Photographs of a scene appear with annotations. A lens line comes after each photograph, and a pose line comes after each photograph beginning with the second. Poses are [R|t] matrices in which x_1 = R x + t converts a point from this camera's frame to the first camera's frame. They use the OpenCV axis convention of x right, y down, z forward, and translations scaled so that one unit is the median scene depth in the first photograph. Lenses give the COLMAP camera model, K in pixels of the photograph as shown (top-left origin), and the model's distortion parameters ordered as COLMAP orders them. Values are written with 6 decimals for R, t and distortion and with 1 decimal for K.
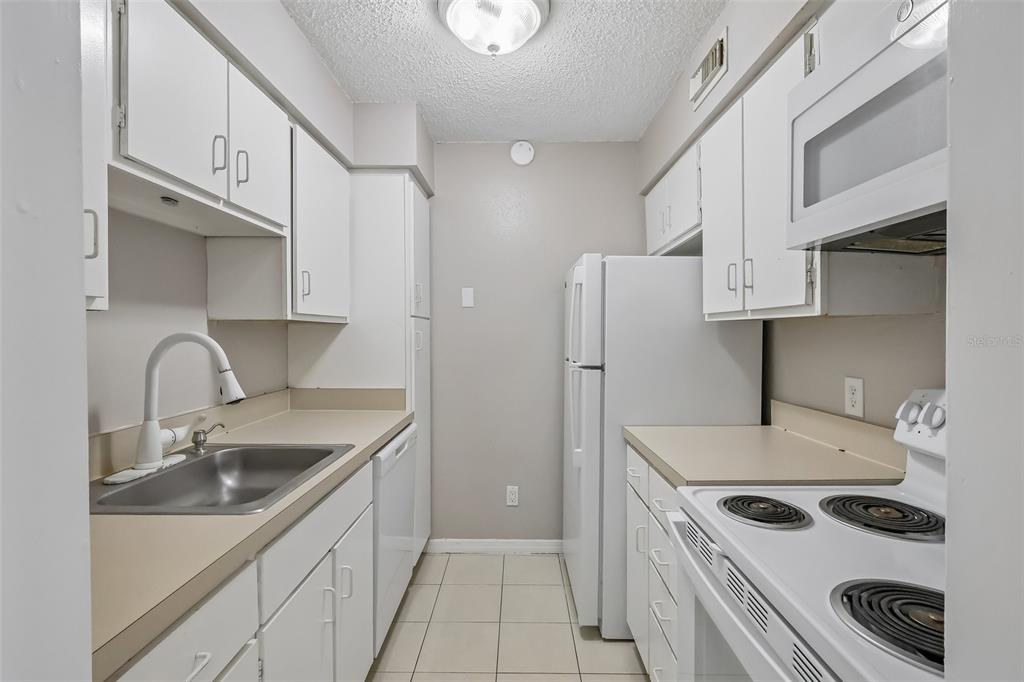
lens RADIAL K [[477.7, 0, 510.5], [0, 477.7, 337.8], [0, 0, 1]] dist [-0.004706, 0.001865]
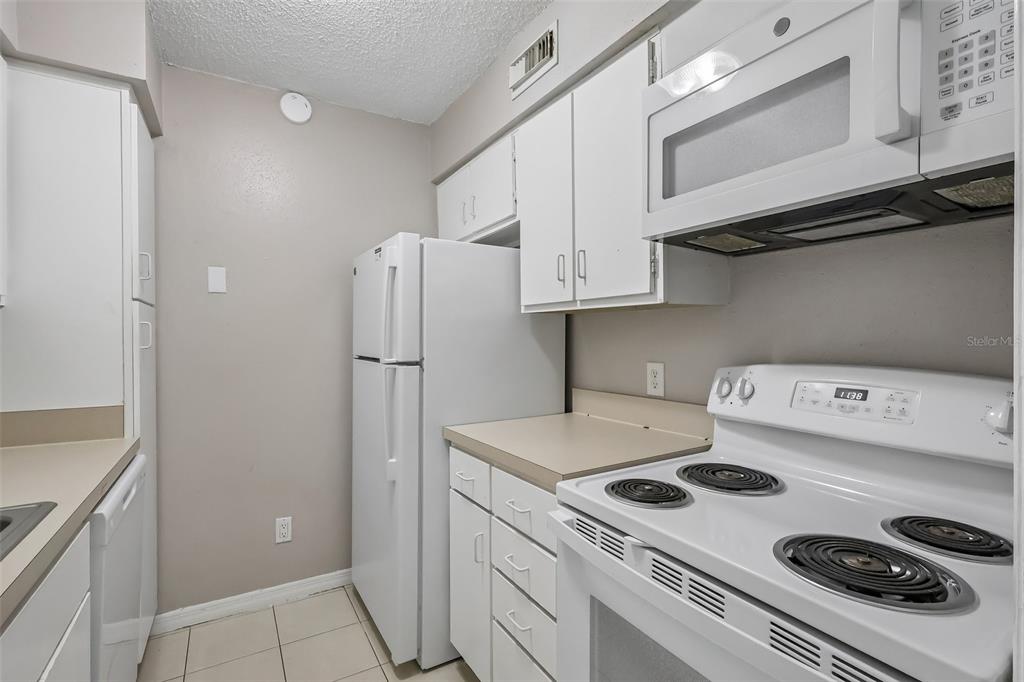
lens RADIAL K [[477.7, 0, 514.5], [0, 477.7, 338.1], [0, 0, 1]] dist [-0.004706, 0.001865]
pose [[0.848074, -0.003079, 0.529869, -0.141023], [0.007143, 0.999959, -0.005622, 0.024199], [-0.529830, 0.008553, 0.848061, 0.171381]]
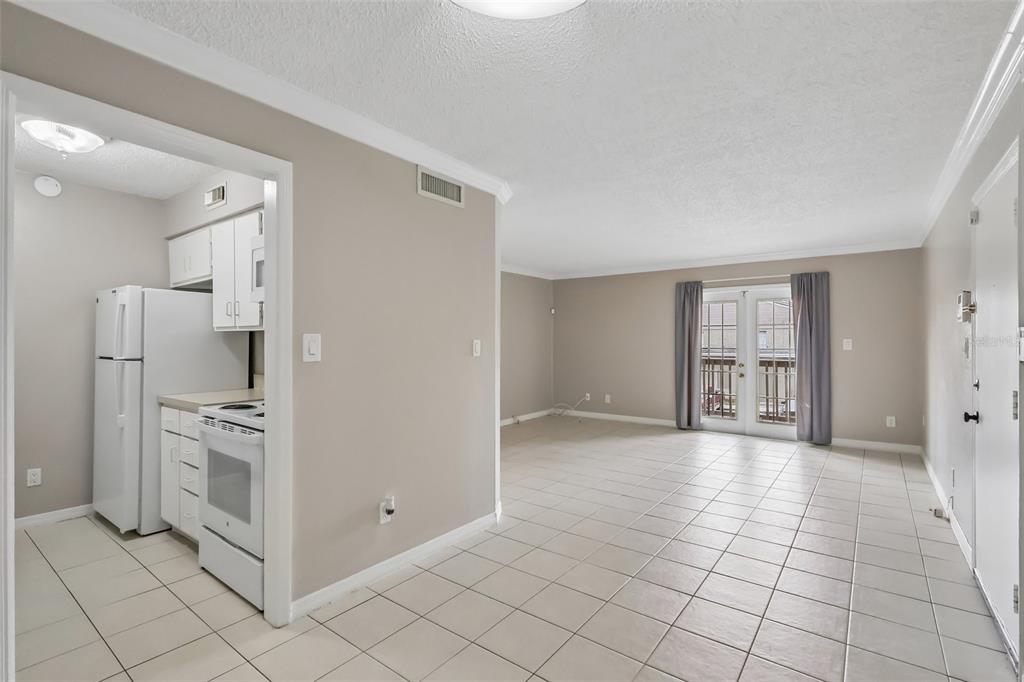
lens RADIAL K [[477.7, 0, 513.8], [0, 477.7, 341.2], [0, 0, 1]] dist [-0.004706, 0.001865]
pose [[0.590830, 0.003624, 0.806788, -0.375385], [0.004963, 0.999955, -0.008126, 0.023080], [-0.806781, 0.008805, 0.590785, -0.972663]]
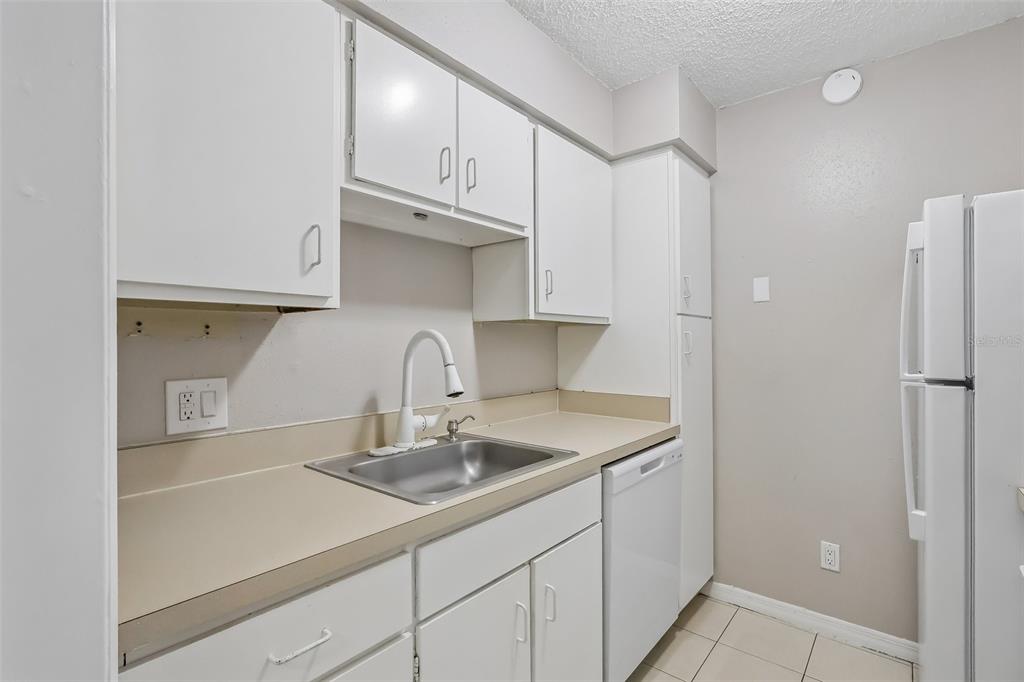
lens RADIAL K [[477.7, 0, 511.2], [0, 477.7, 339.9], [0, 0, 1]] dist [-0.004706, 0.001865]
pose [[0.776501, -0.007557, -0.630071, 0.135191], [-0.003678, 0.999857, -0.016524, 0.021951], [0.630106, 0.015149, 0.776362, 0.188918]]
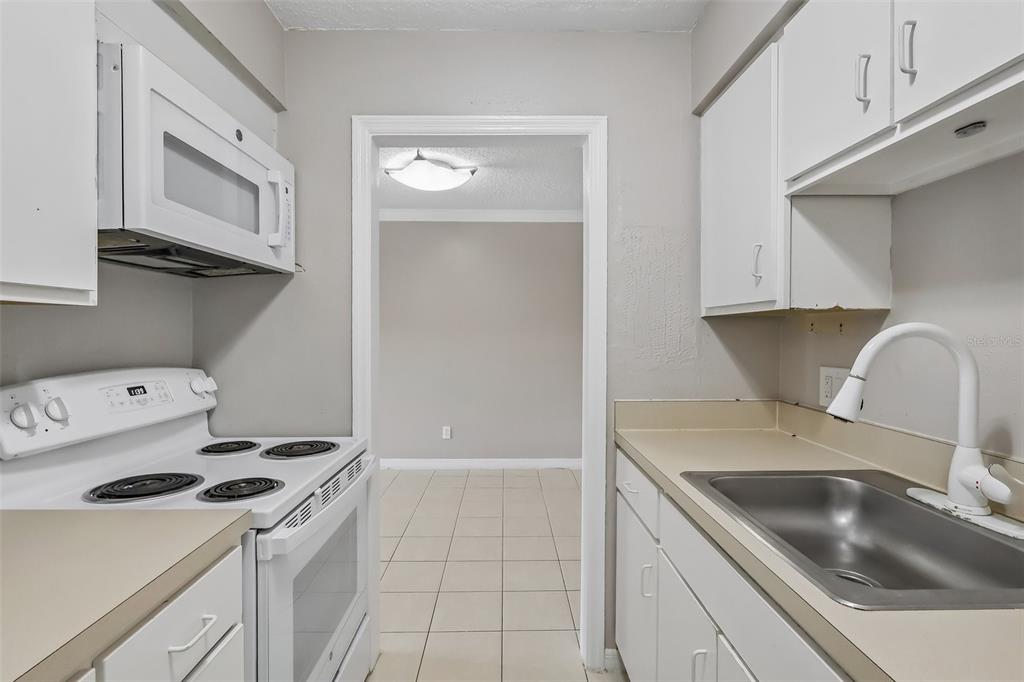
lens RADIAL K [[477.7, 0, 522.8], [0, 477.7, 337.3], [0, 0, 1]] dist [-0.004706, 0.001865]
pose [[-0.998313, 0.002838, -0.057993, -0.032663], [0.001353, 0.999670, 0.025637, -0.008099], [0.058046, 0.025515, -0.997988, 1.250744]]
